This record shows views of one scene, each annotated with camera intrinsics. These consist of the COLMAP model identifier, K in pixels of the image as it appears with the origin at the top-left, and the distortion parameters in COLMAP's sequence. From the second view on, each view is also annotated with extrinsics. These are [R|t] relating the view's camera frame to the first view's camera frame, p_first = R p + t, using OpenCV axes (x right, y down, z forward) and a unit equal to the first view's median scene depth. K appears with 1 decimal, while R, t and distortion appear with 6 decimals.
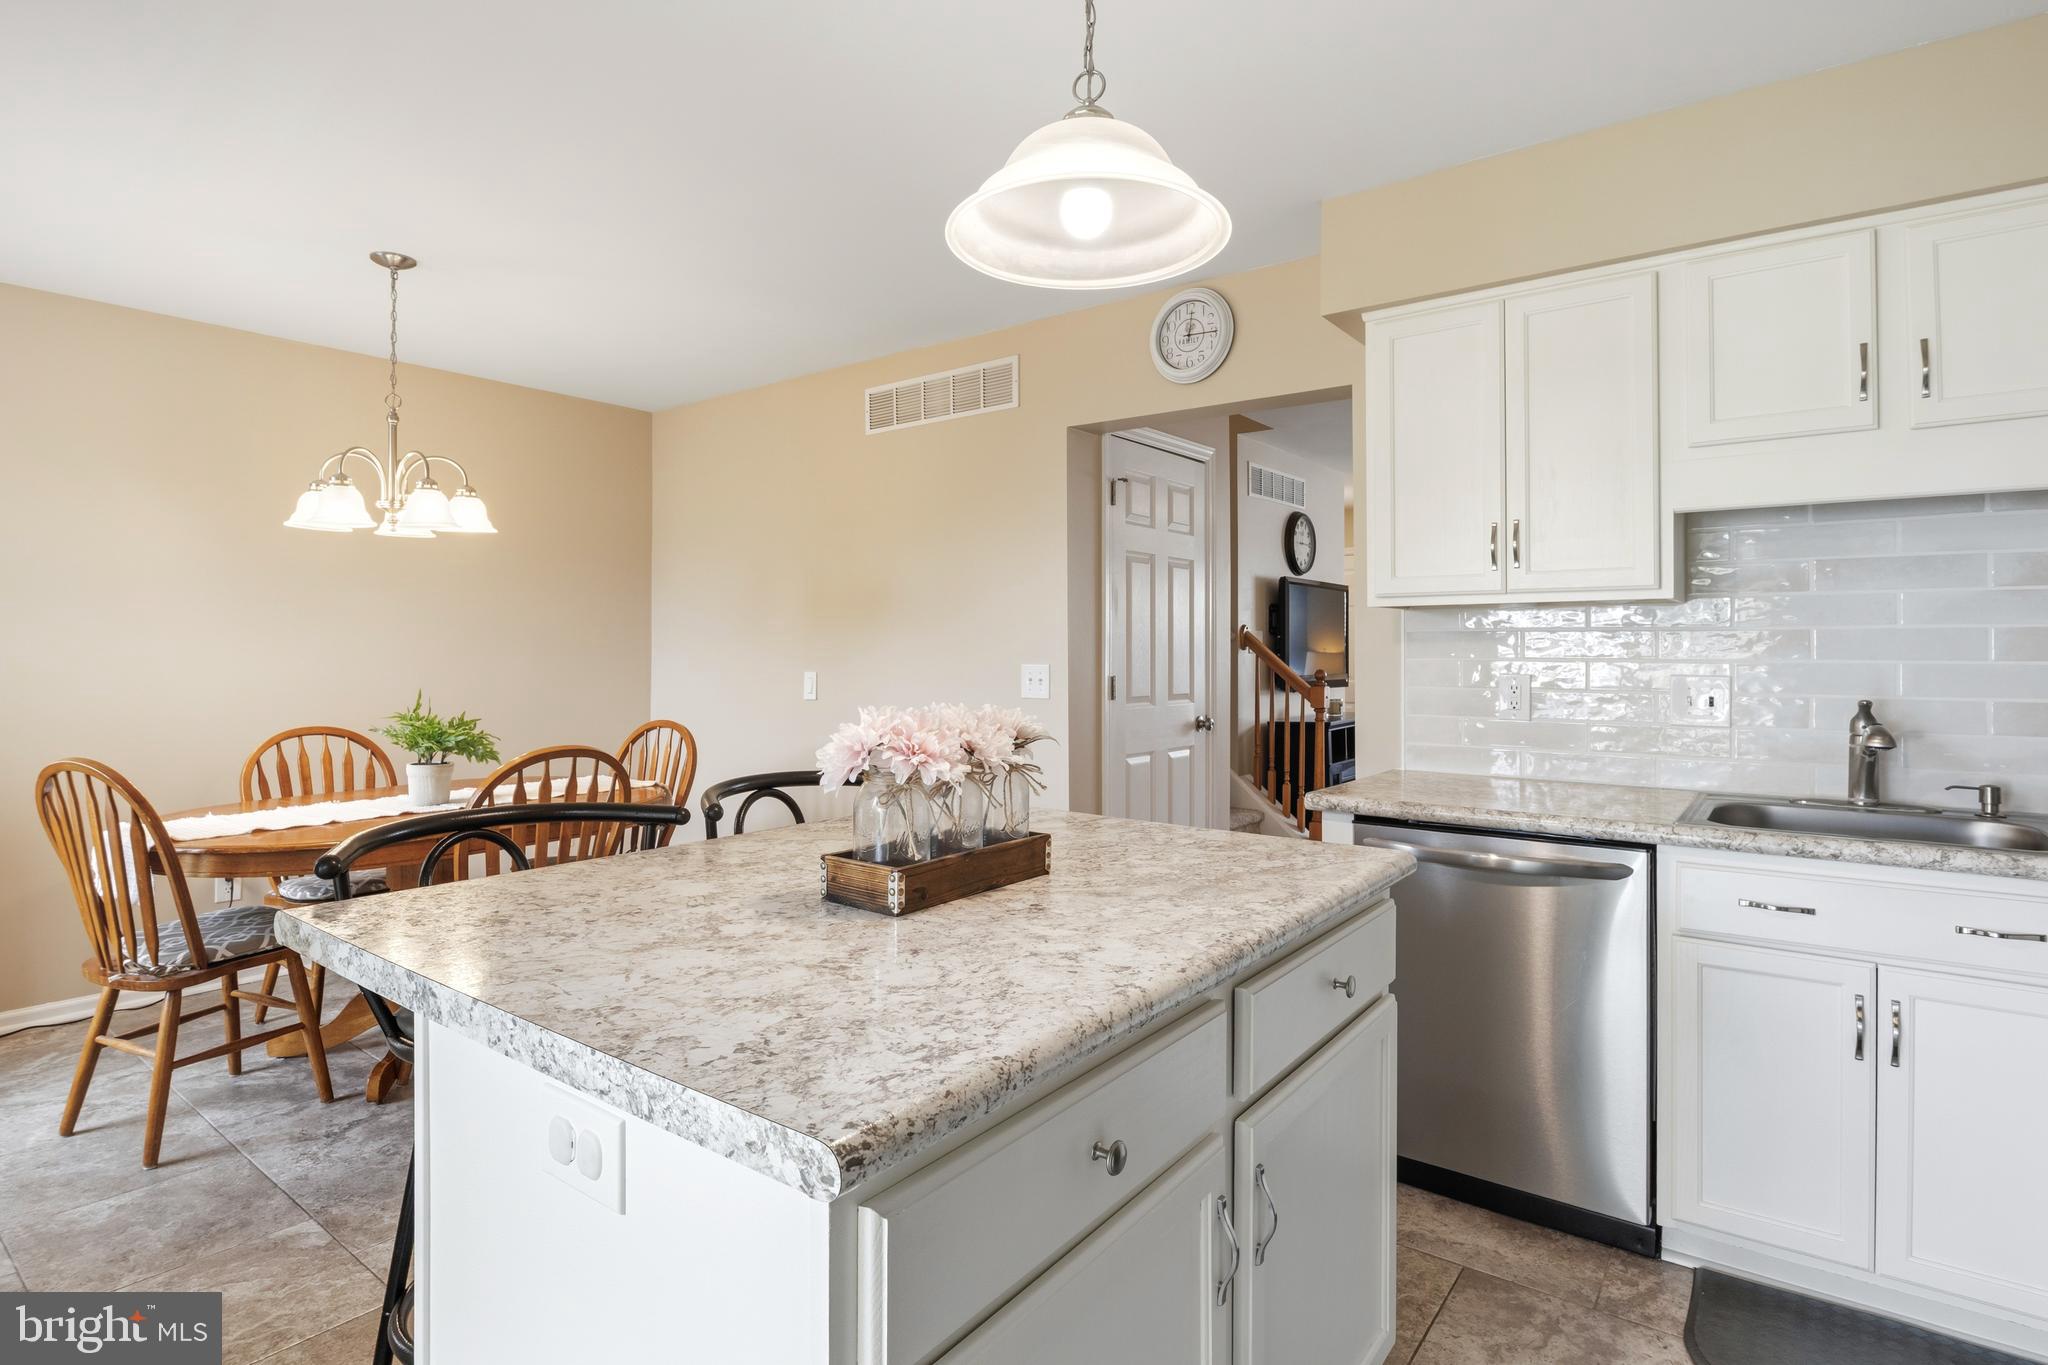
lens RADIAL K [[1041.0, 0, 1013.1], [0, 1041.0, 657.6], [0, 0, 1]] dist [-0.009845, -0.002815]
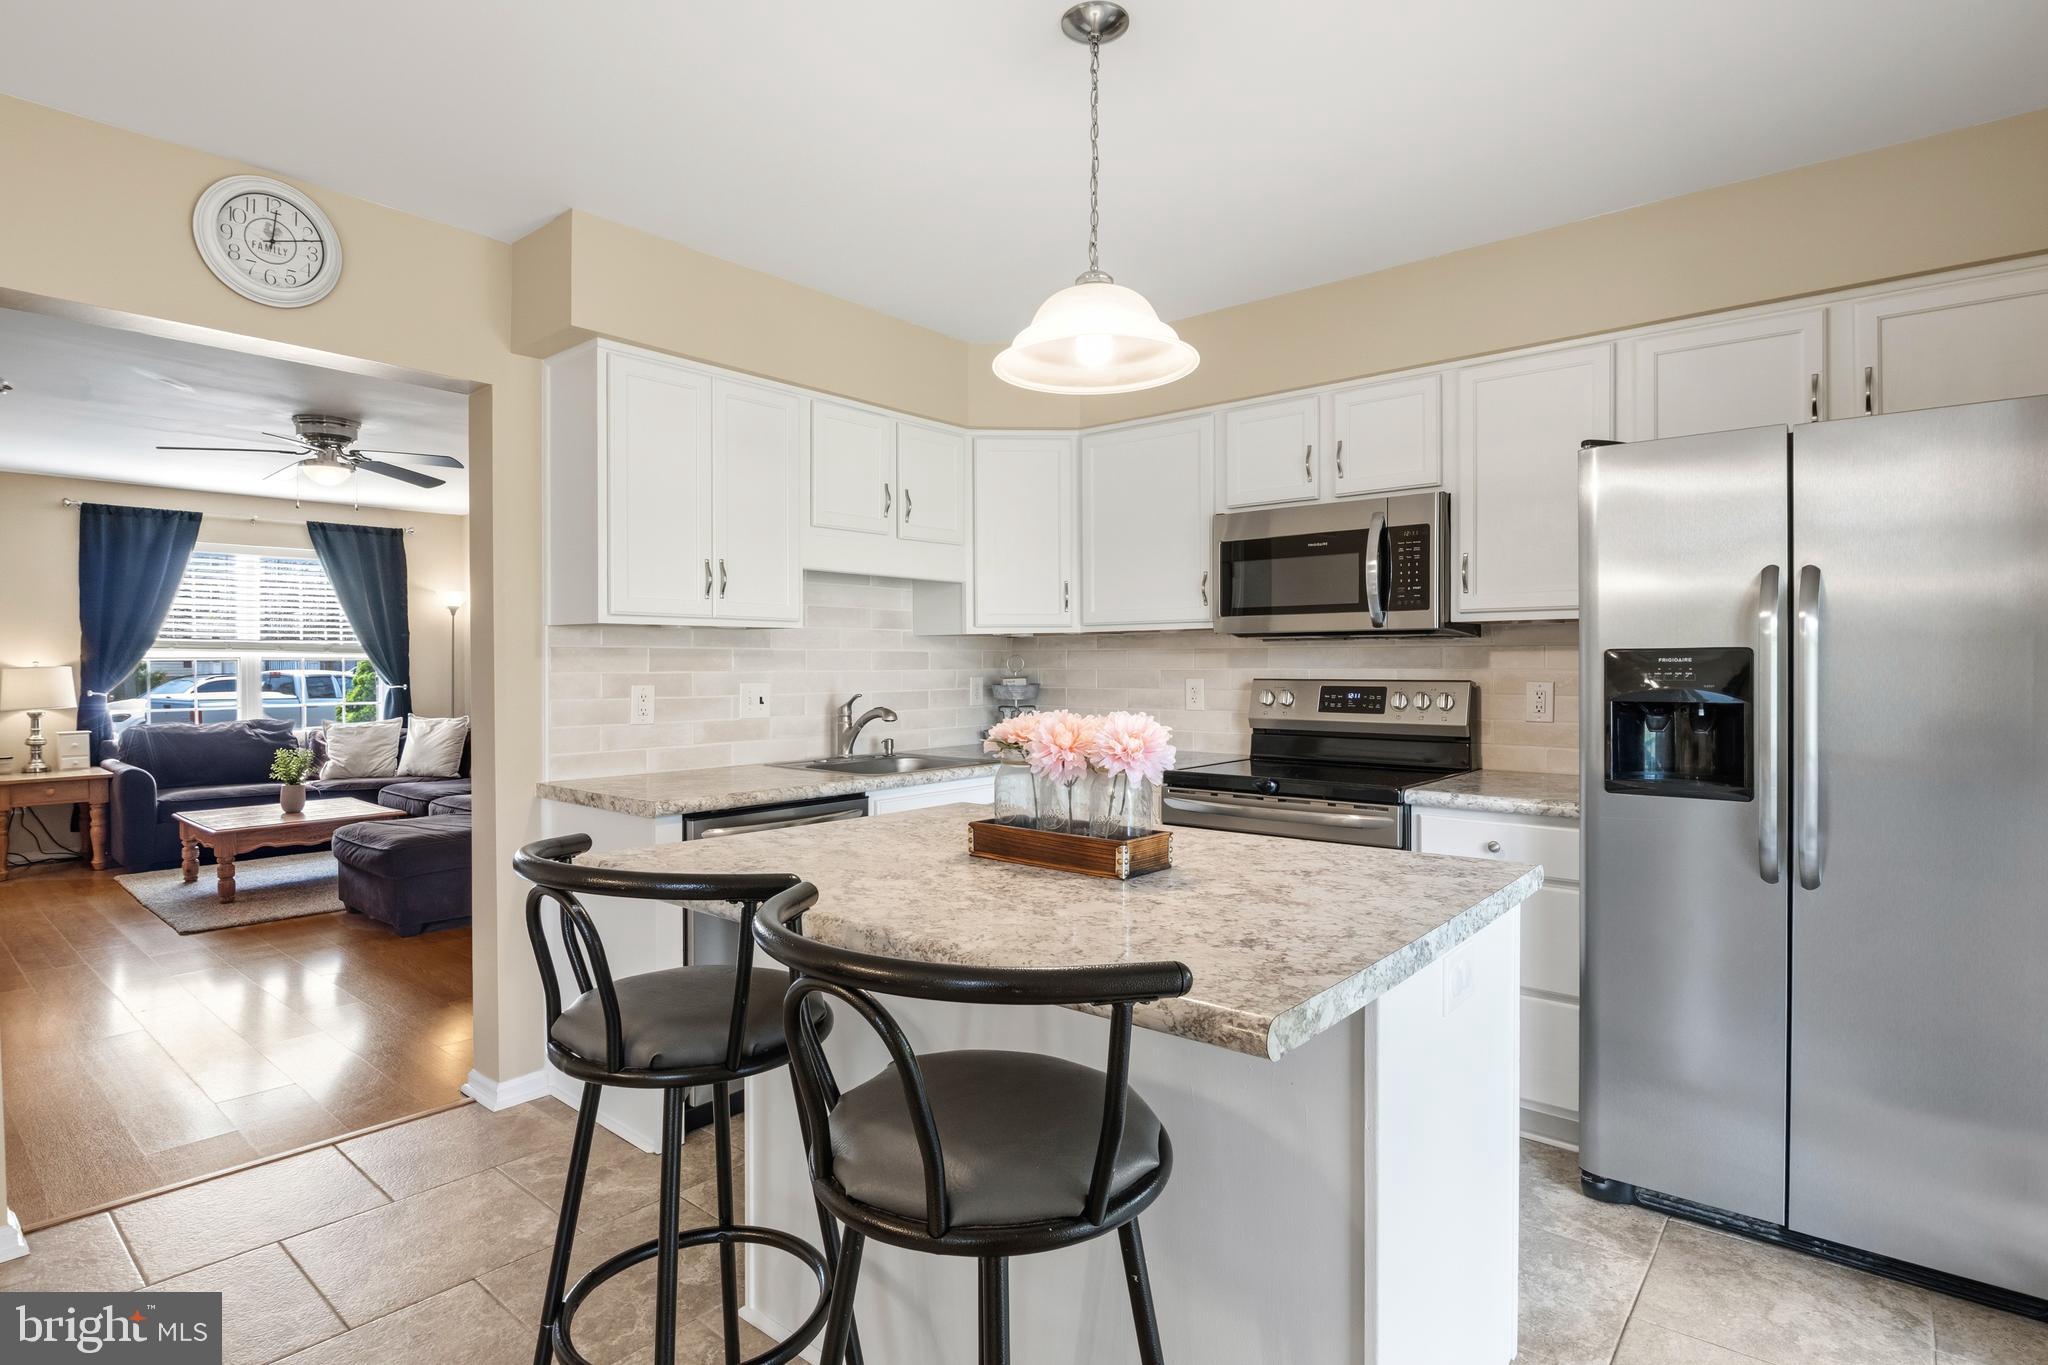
lens RADIAL K [[1026.1, 0, 1019.7], [0, 1026.1, 676.7], [0, 0, 1]] dist [-0.002048, -0.000600]
pose [[0.047781, -0.012423, 0.998781, -0.835430], [0.008194, 0.999894, 0.012045, -0.004949], [-0.998824, 0.007609, 0.047878, 0.675004]]
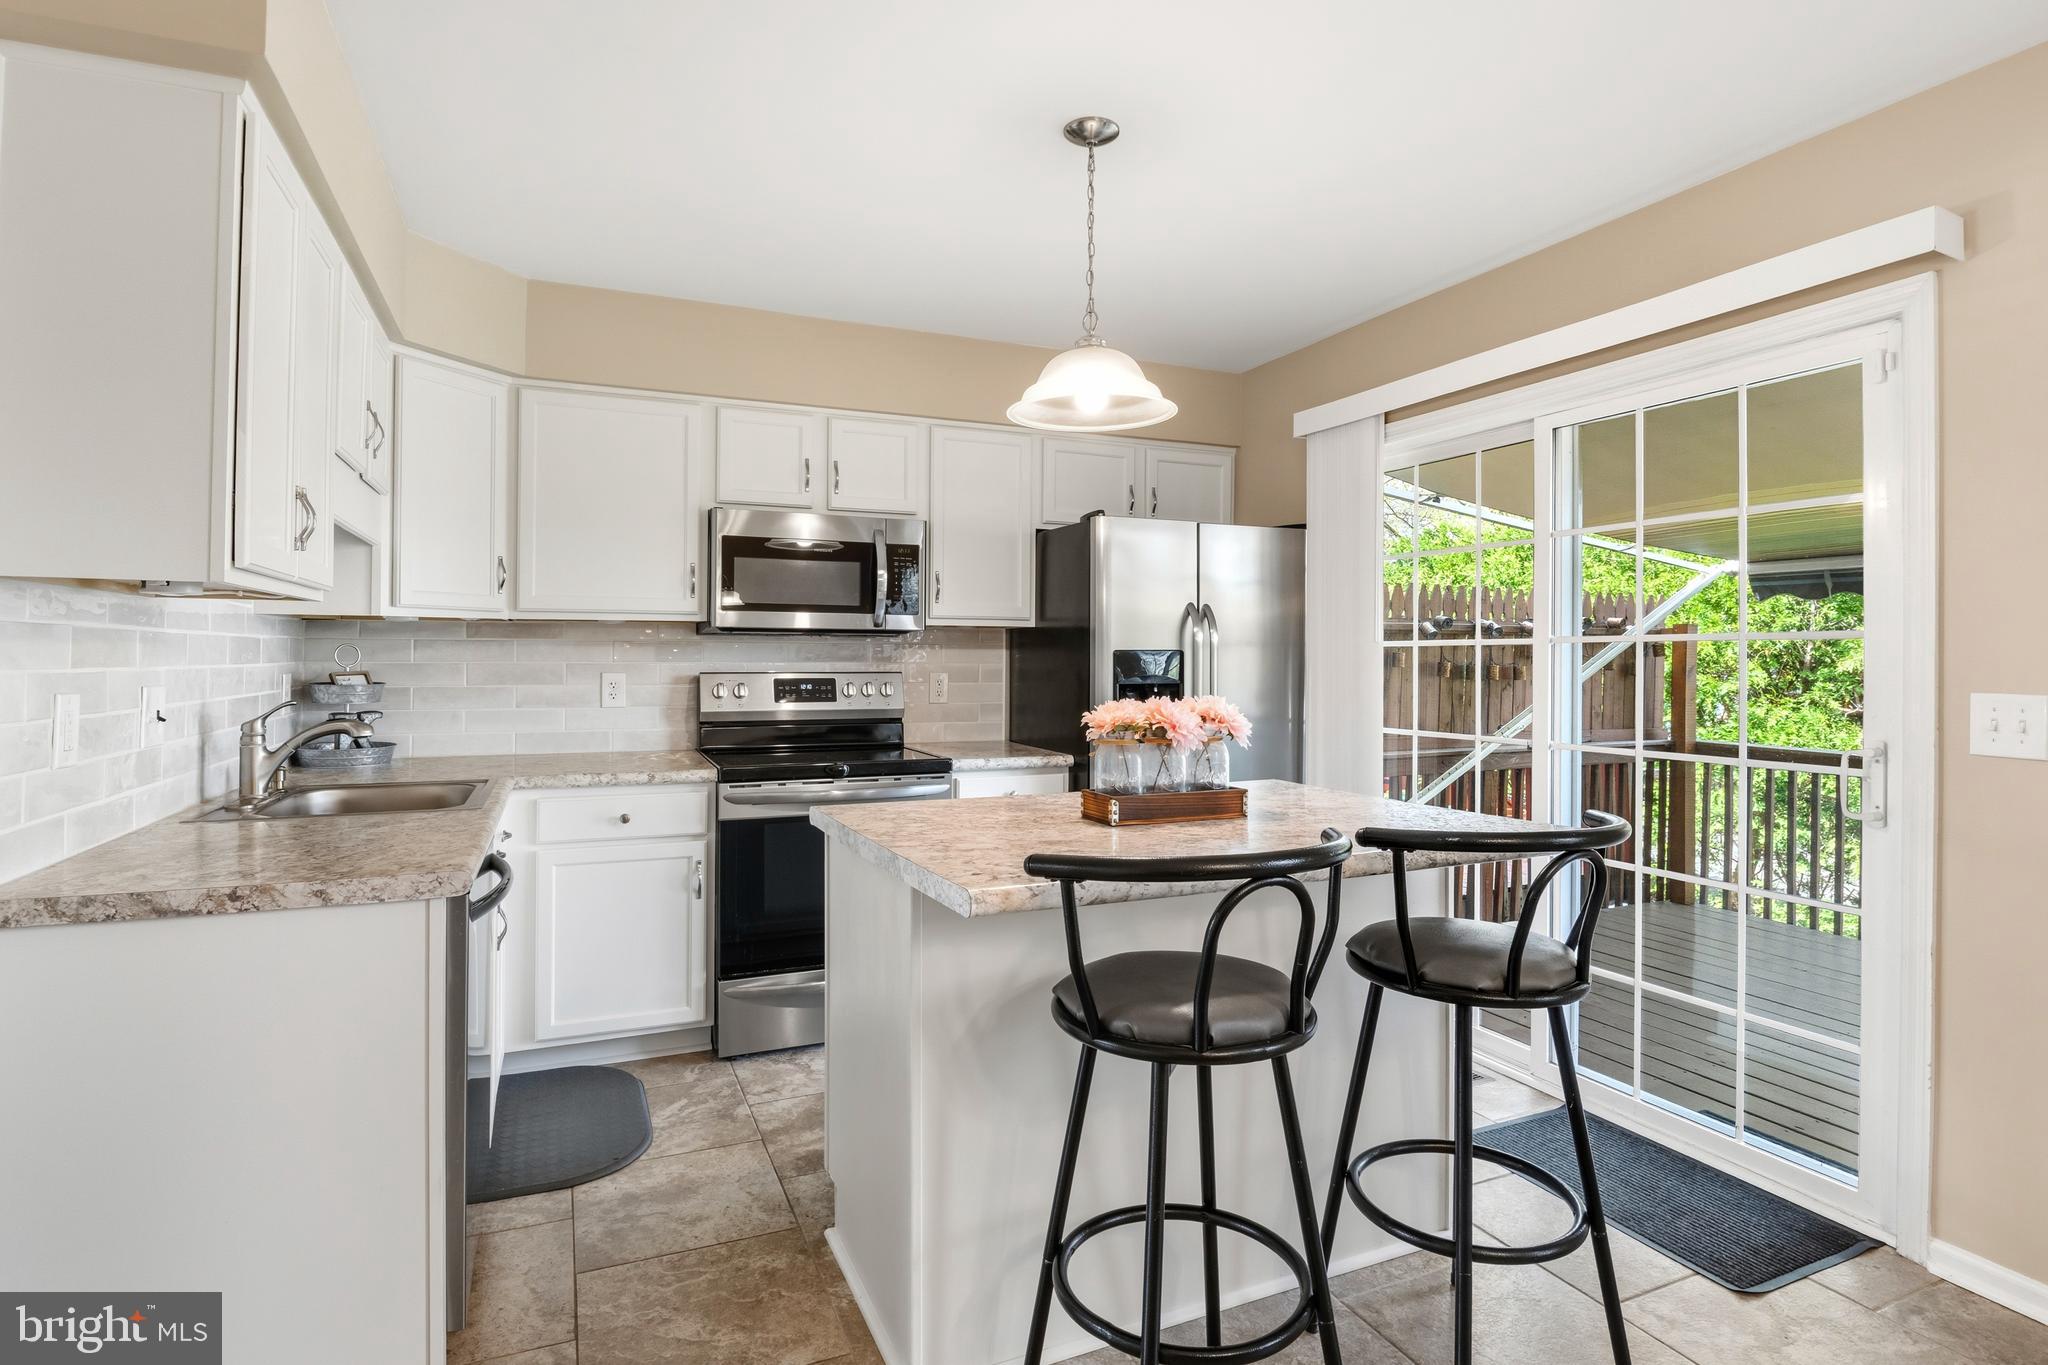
lens RADIAL K [[1041.0, 0, 1013.1], [0, 1041.0, 657.6], [0, 0, 1]] dist [-0.009845, -0.002815]
pose [[-0.872914, -0.004677, 0.487851, -0.410168], [-0.000860, 0.999967, 0.008048, -0.016947], [-0.487873, 0.006606, -0.872890, 1.625789]]
